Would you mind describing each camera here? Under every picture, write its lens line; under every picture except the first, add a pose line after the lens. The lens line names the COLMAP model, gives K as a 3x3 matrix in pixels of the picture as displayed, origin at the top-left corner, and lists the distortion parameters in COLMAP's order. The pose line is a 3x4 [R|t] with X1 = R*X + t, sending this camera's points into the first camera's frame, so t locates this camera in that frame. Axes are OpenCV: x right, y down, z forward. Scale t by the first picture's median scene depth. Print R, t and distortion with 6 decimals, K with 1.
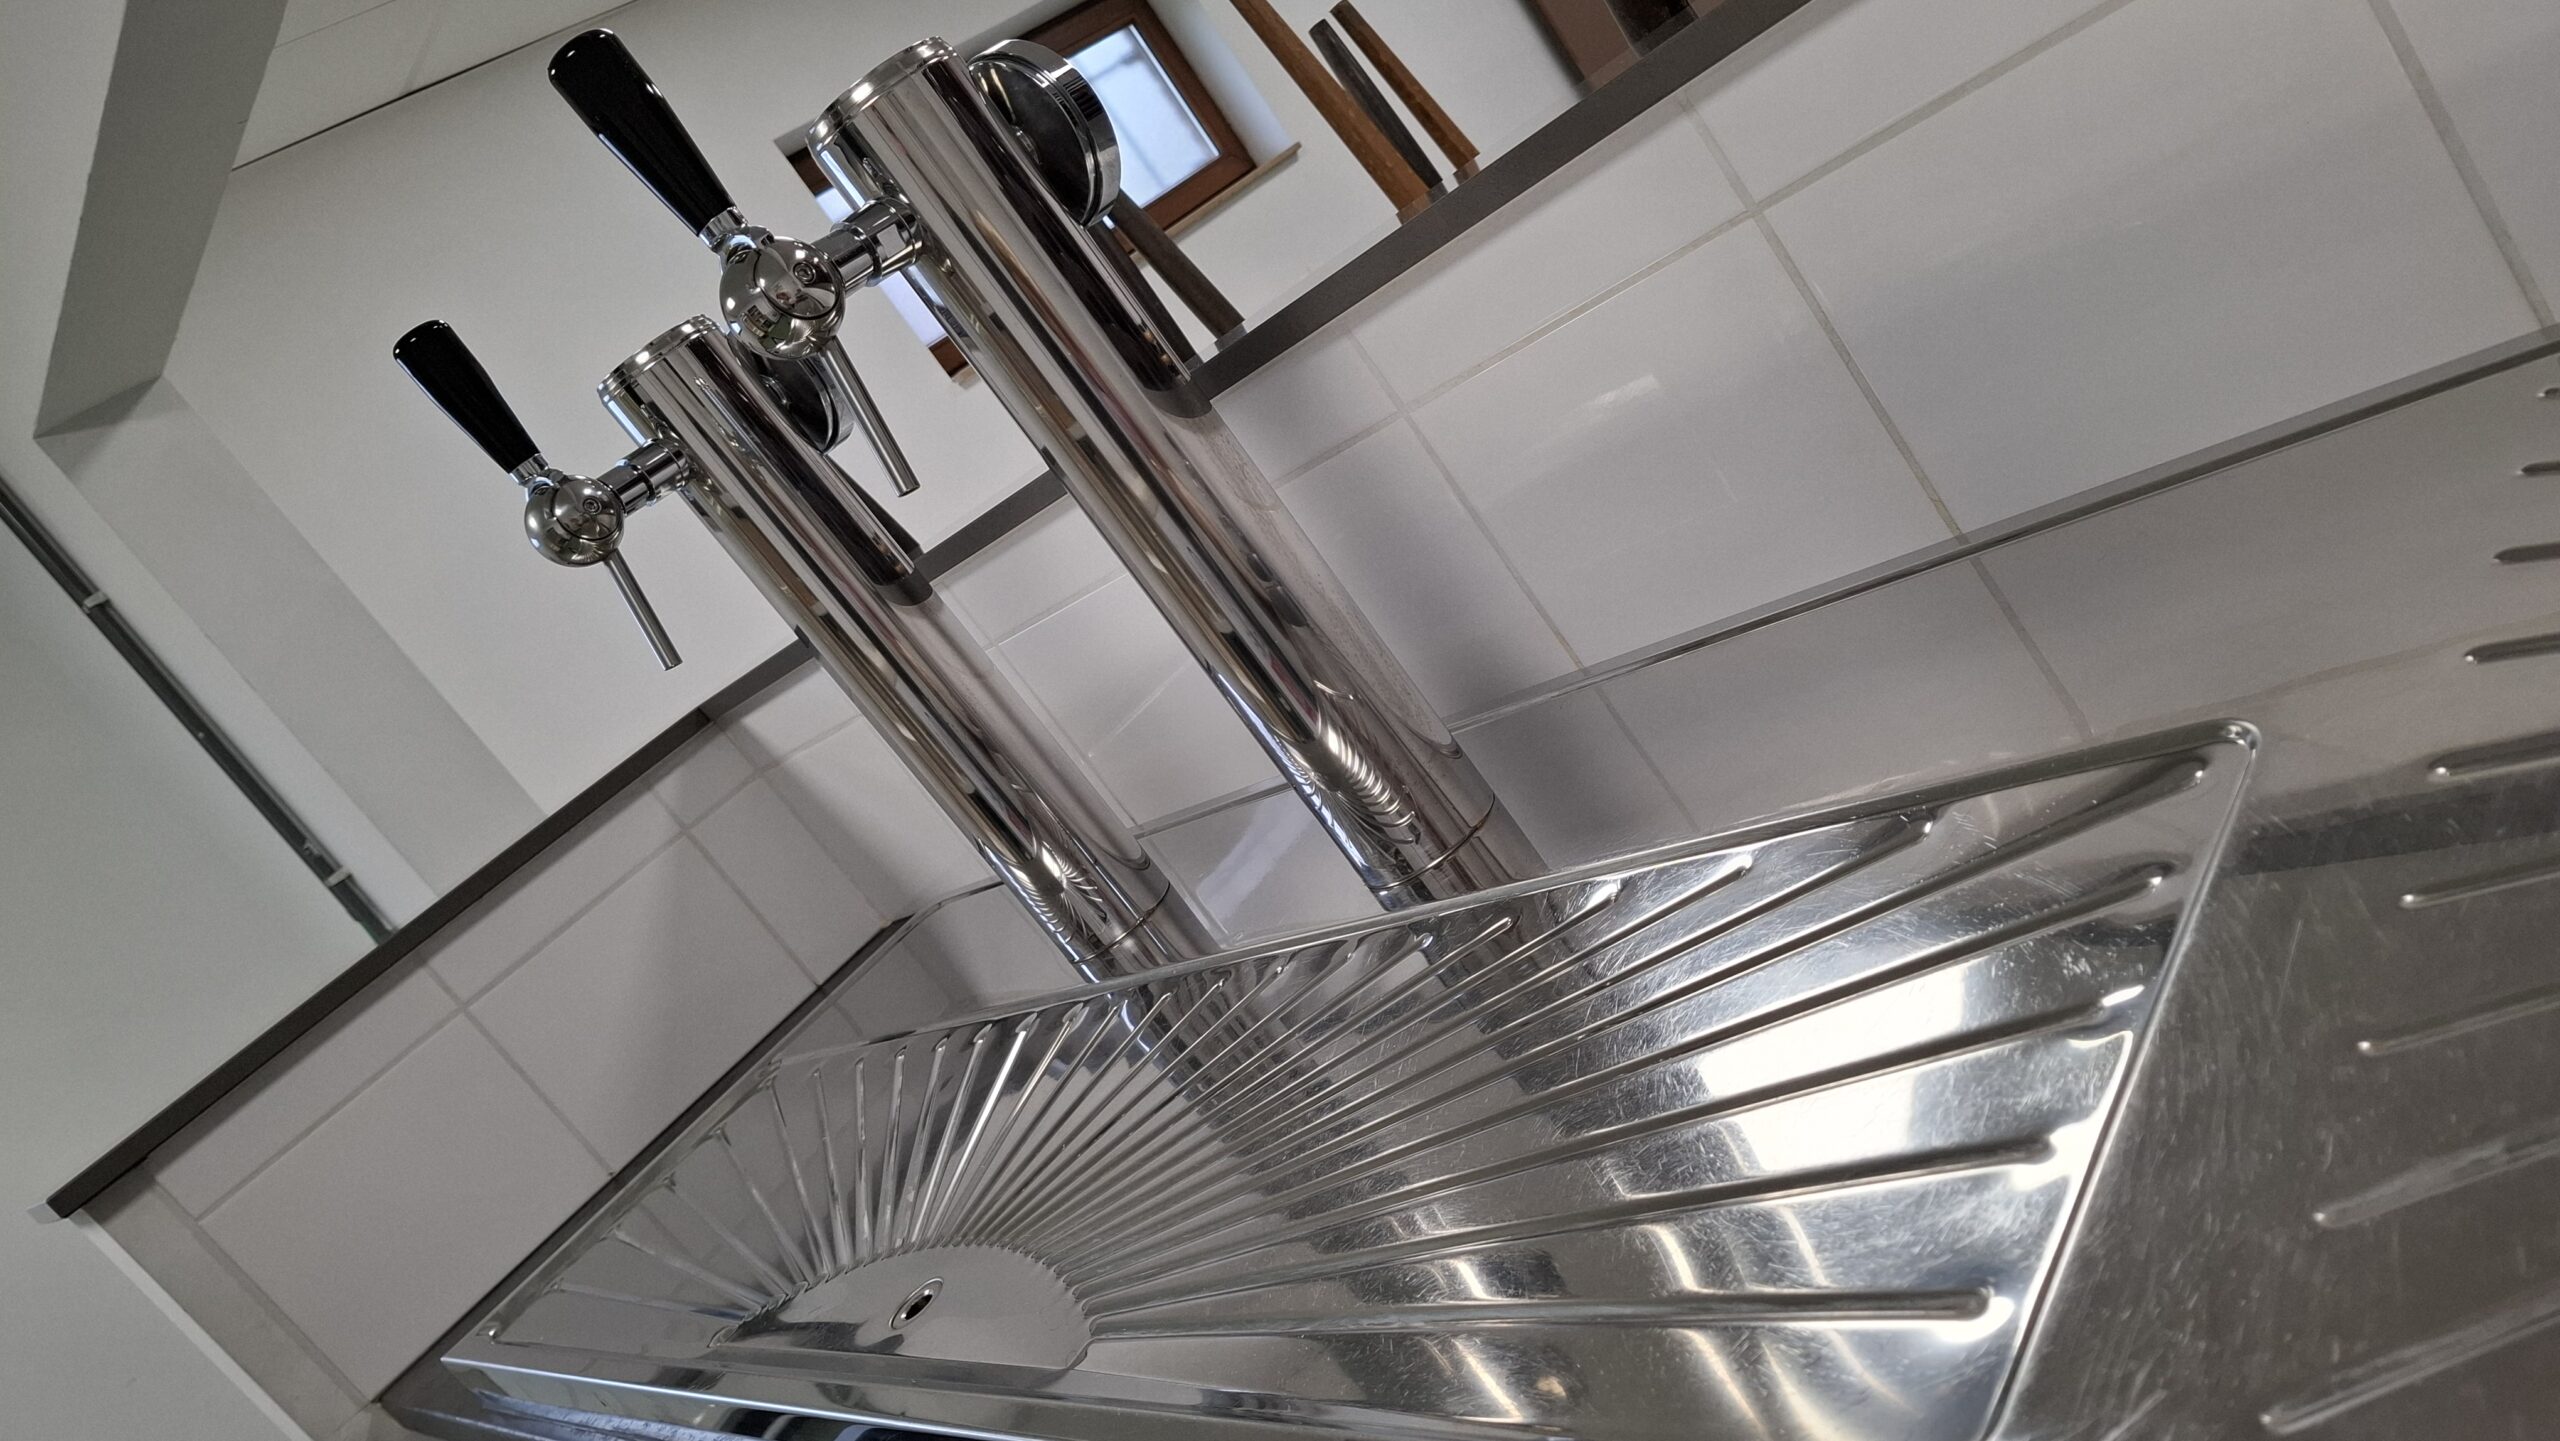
lens RADIAL K [[1777.6, 0, 1280.0], [0, 1777.6, 720.5], [0, 0, 1]] dist [0.166157, -0.218021]
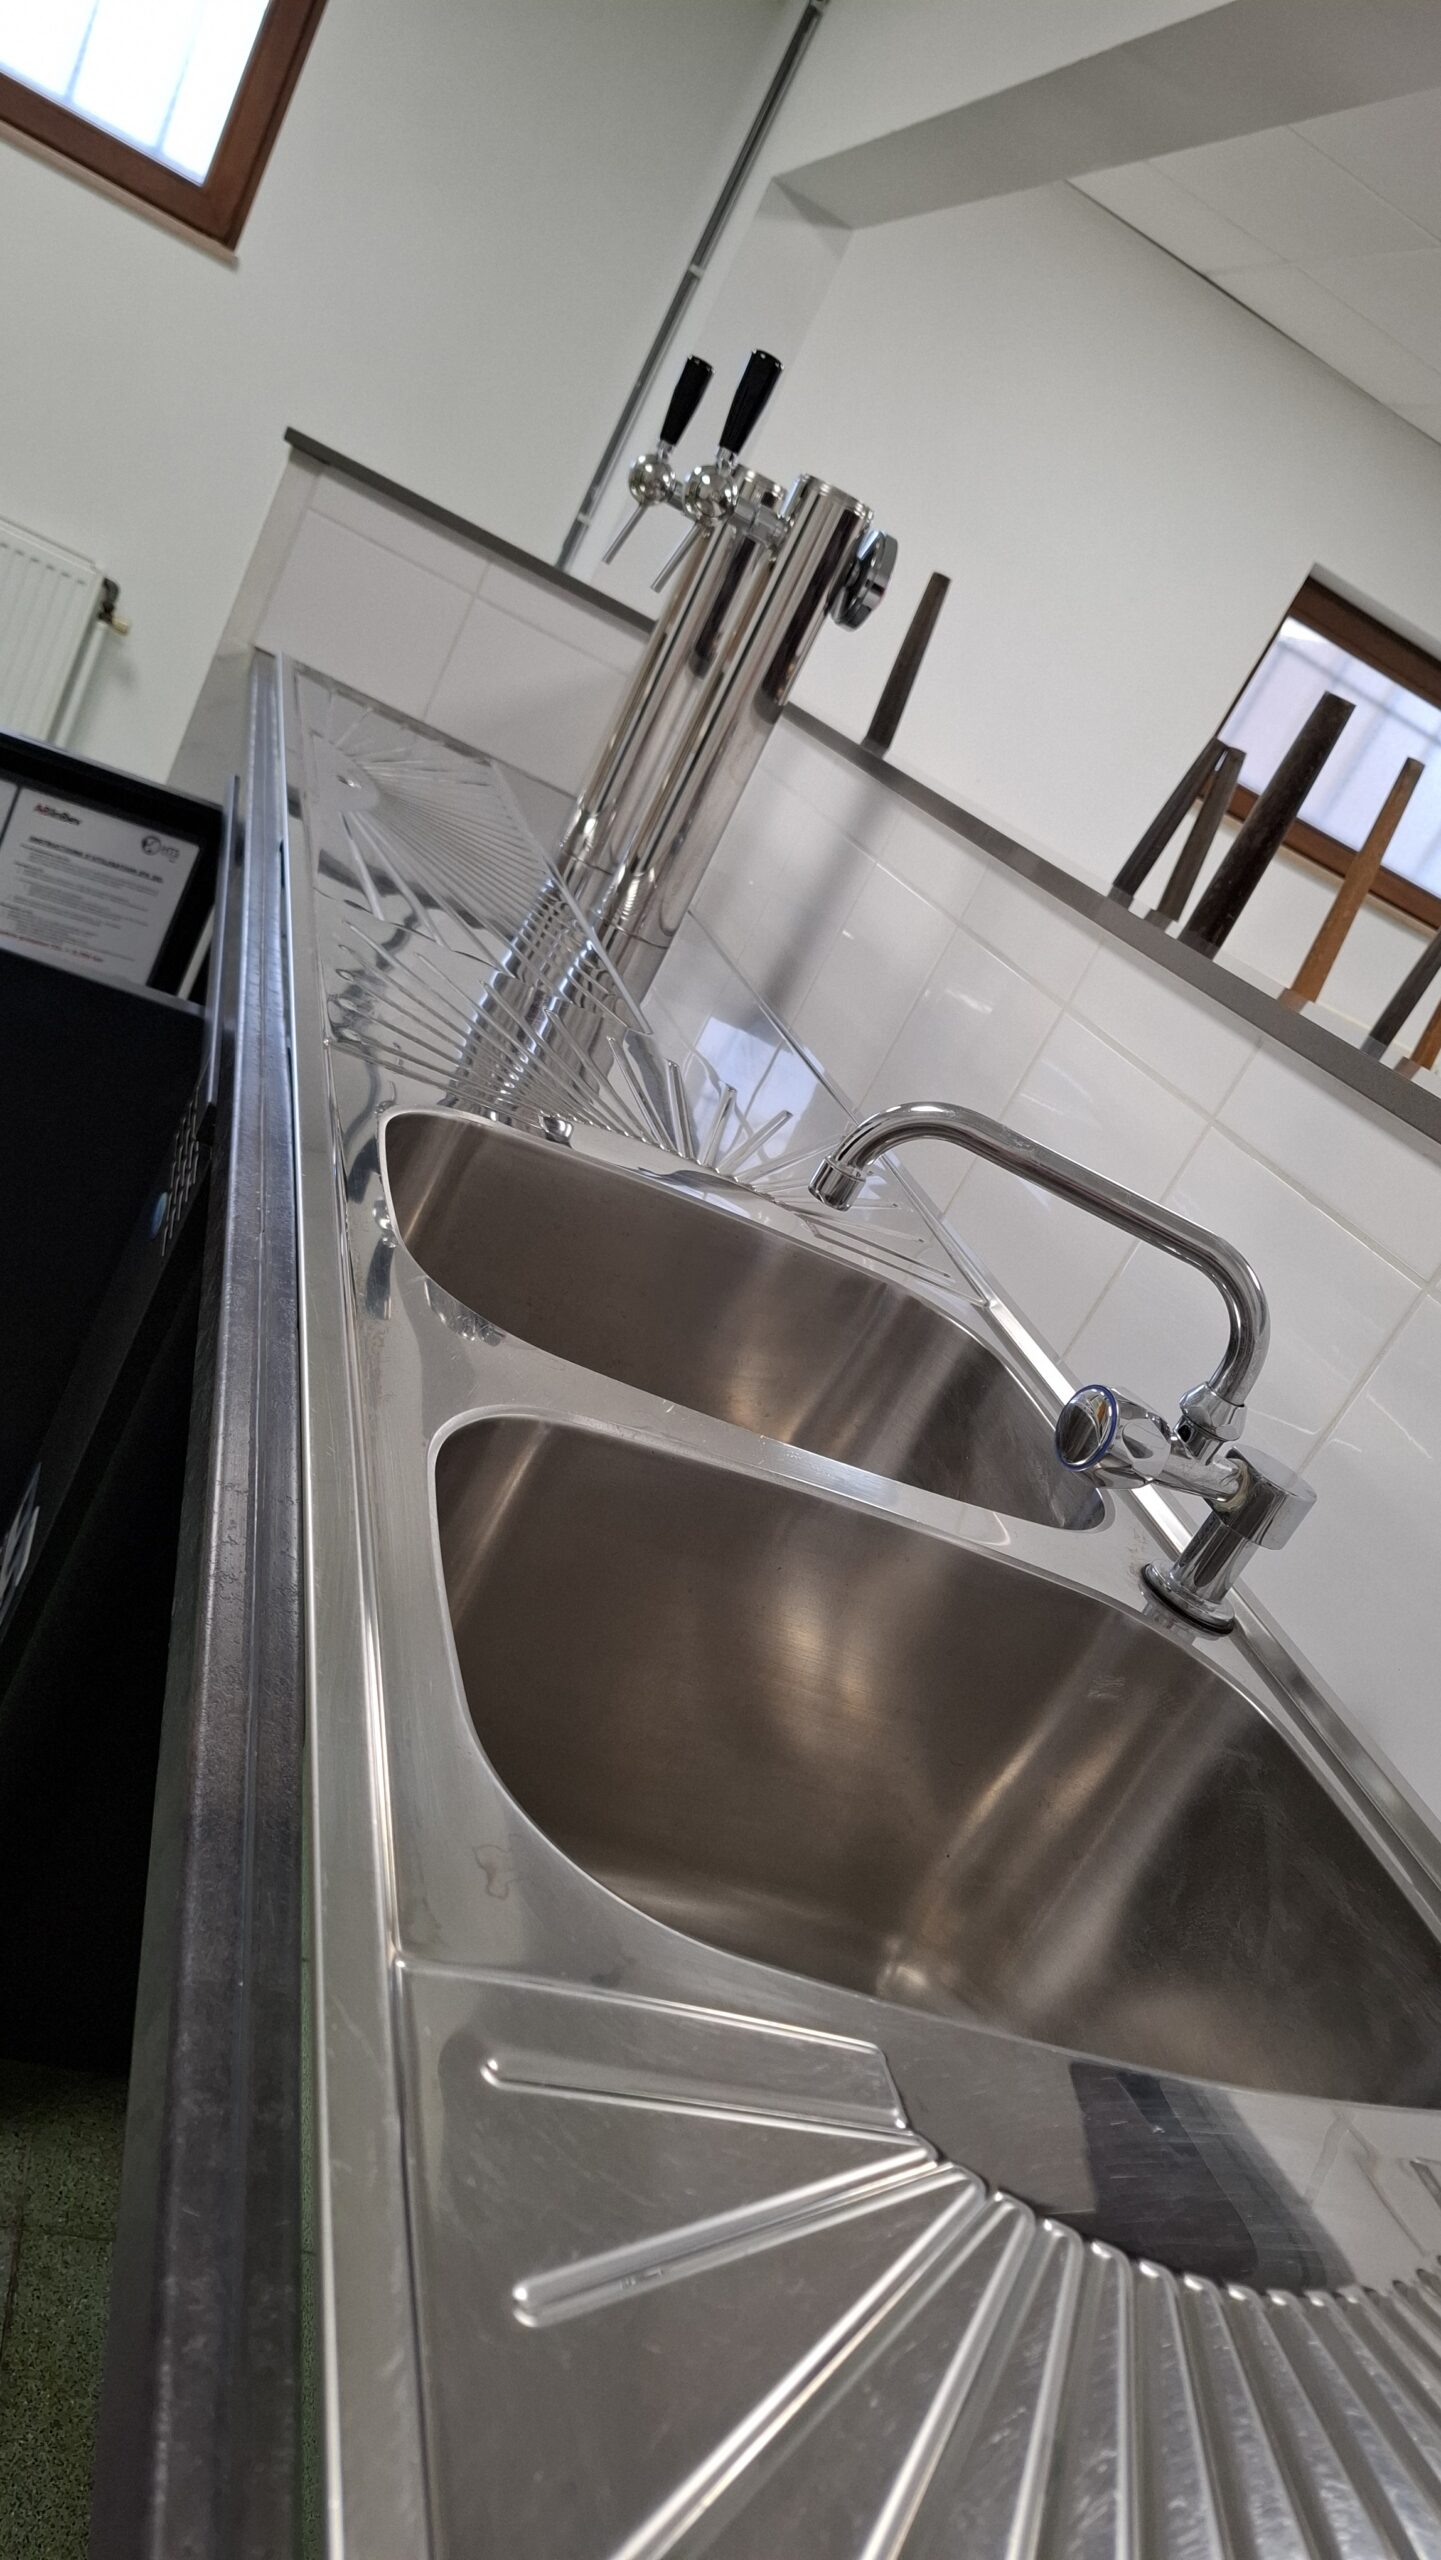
lens RADIAL K [[1777.6, 0, 720.5], [0, 1777.6, 1280.0], [0, 0, 1]] dist [0.166157, -0.218021]
pose [[0.347165, 0.927793, -0.136662, 0.462774], [-0.899127, 0.370712, 0.232685, -0.210880], [0.266546, 0.042096, 0.962903, -0.535635]]
